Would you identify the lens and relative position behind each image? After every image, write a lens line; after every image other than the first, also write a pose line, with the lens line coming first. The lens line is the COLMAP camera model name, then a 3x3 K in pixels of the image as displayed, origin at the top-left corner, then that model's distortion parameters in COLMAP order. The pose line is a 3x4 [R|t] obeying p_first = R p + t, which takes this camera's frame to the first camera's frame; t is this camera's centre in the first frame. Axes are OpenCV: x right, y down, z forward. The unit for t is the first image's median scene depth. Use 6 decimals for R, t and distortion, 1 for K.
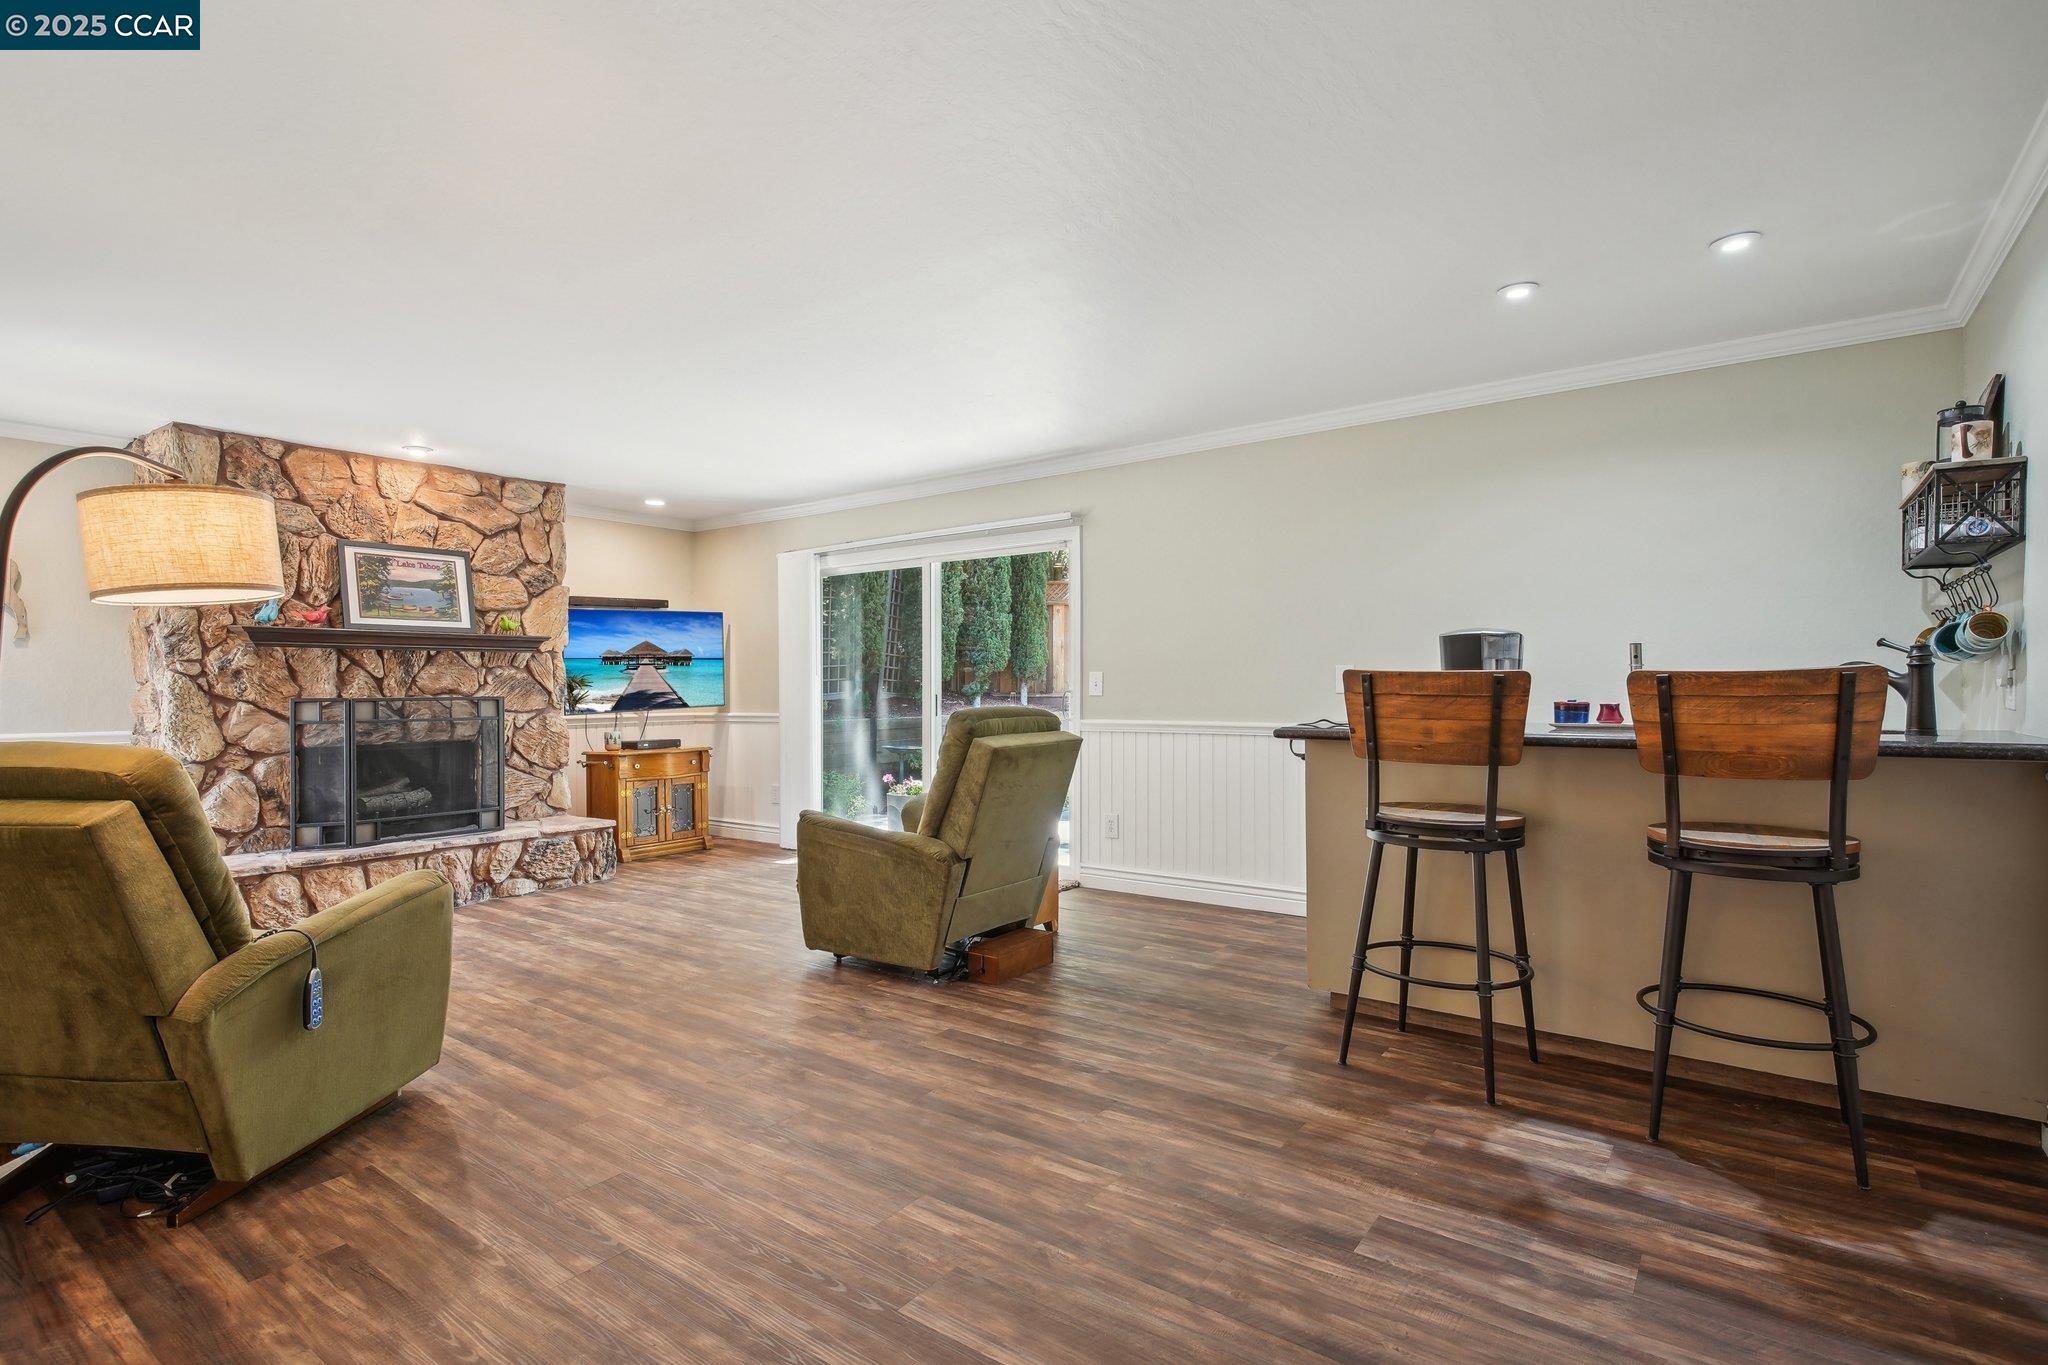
lens RADIAL K [[999.0, 0, 1008.7], [0, 999.0, 679.0], [0, 0, 1]] dist [0.006069, -0.002562]
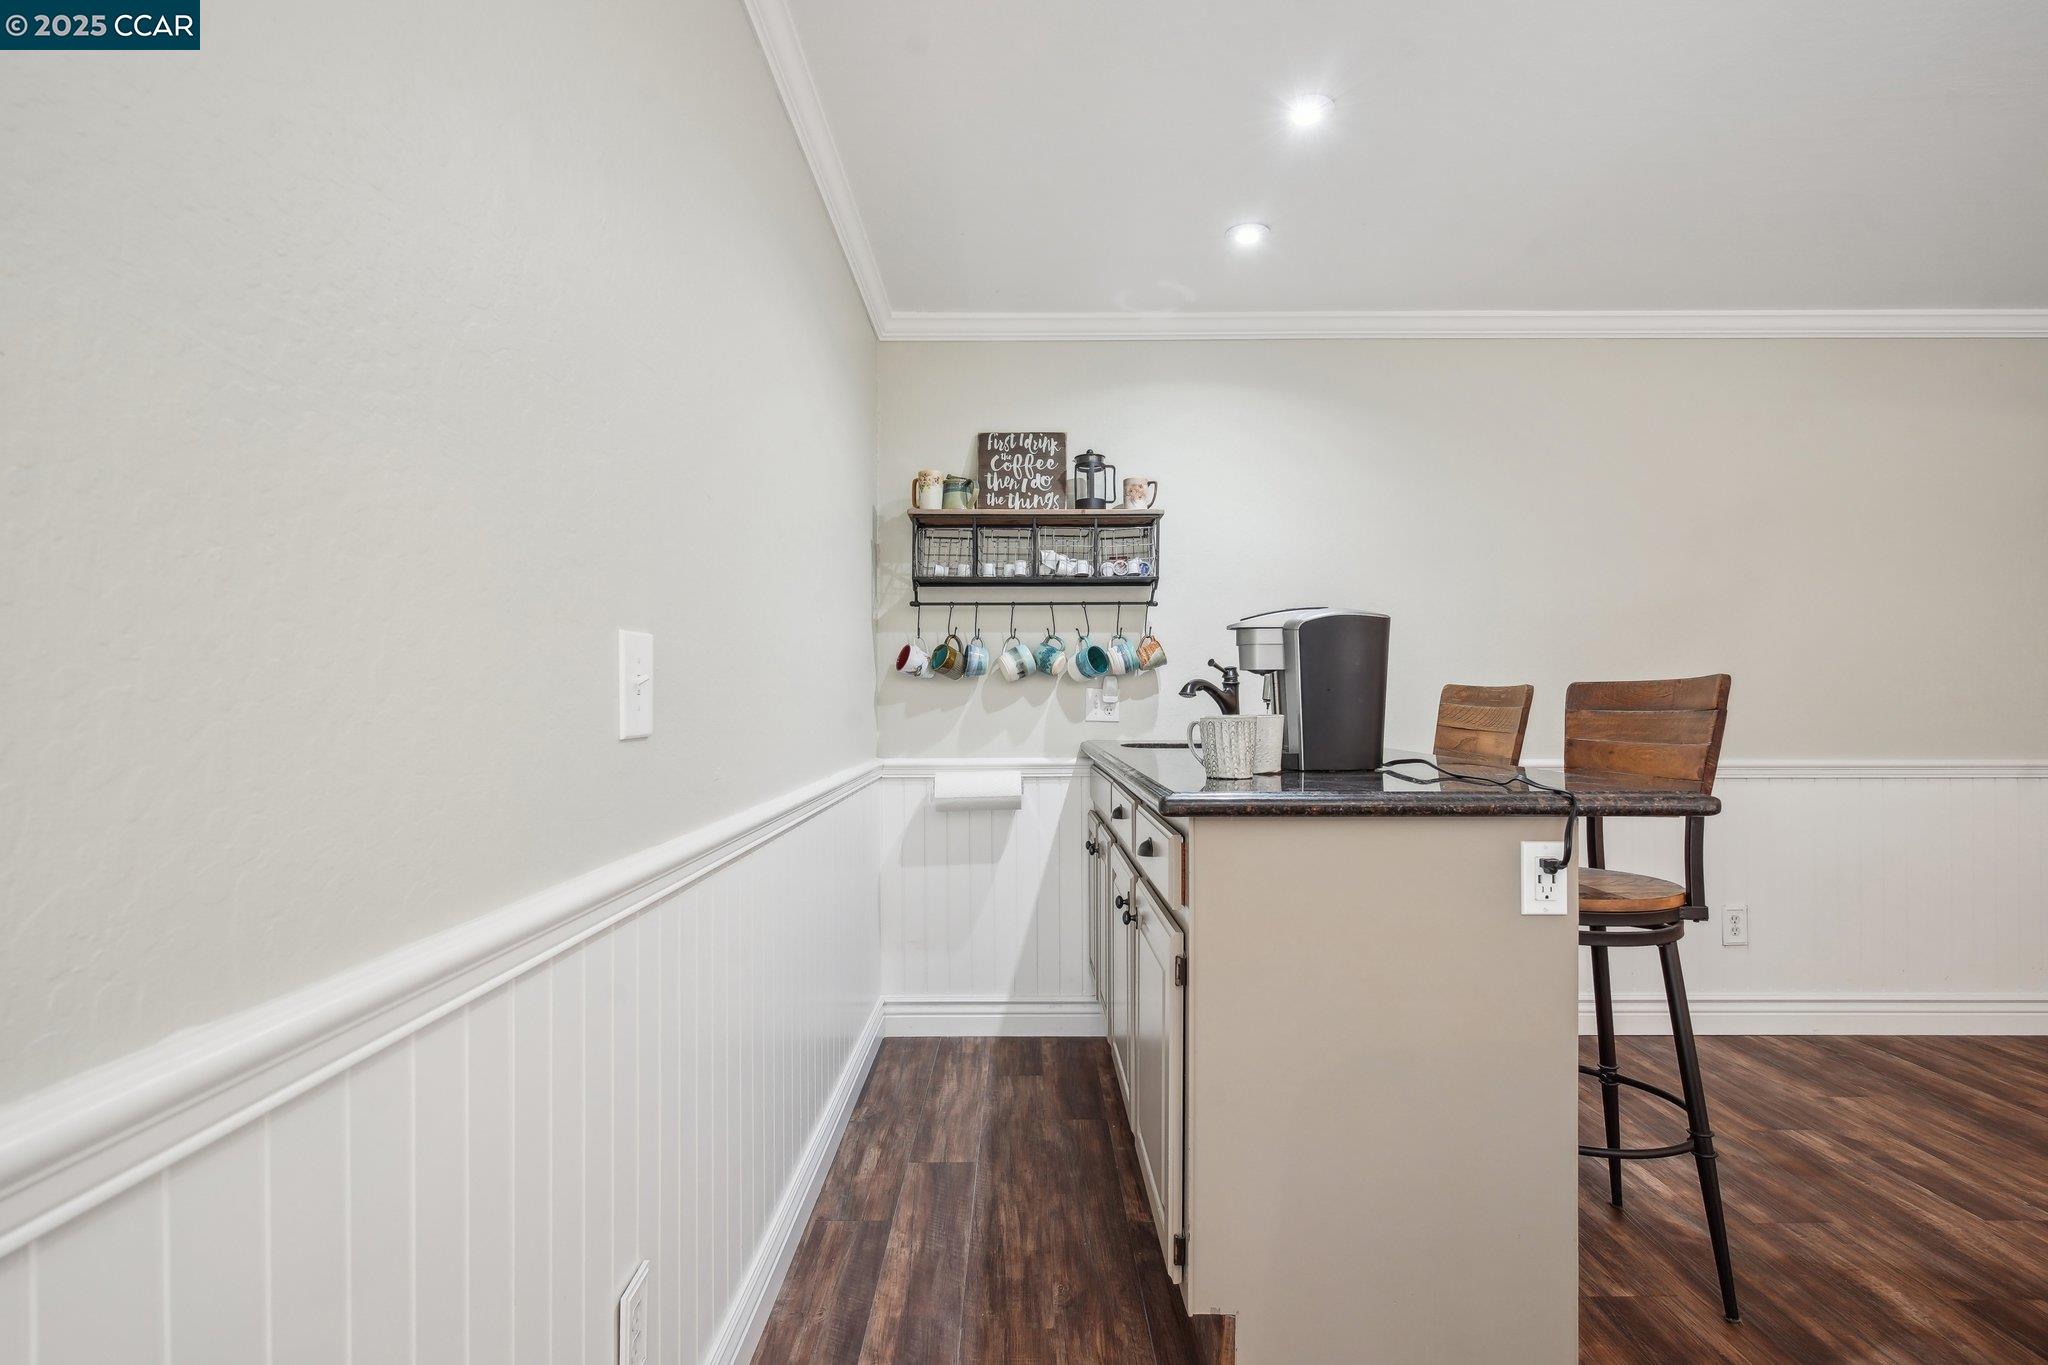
lens RADIAL K [[999.0, 0, 1031.9], [0, 999.0, 685.6], [0, 0, 1]] dist [0.006069, -0.002562]
pose [[-0.617255, 0.019377, 0.786525, 0.067299], [0.002129, 0.999734, -0.022959, 0.007680], [-0.786760, -0.012497, -0.617132, 1.006187]]
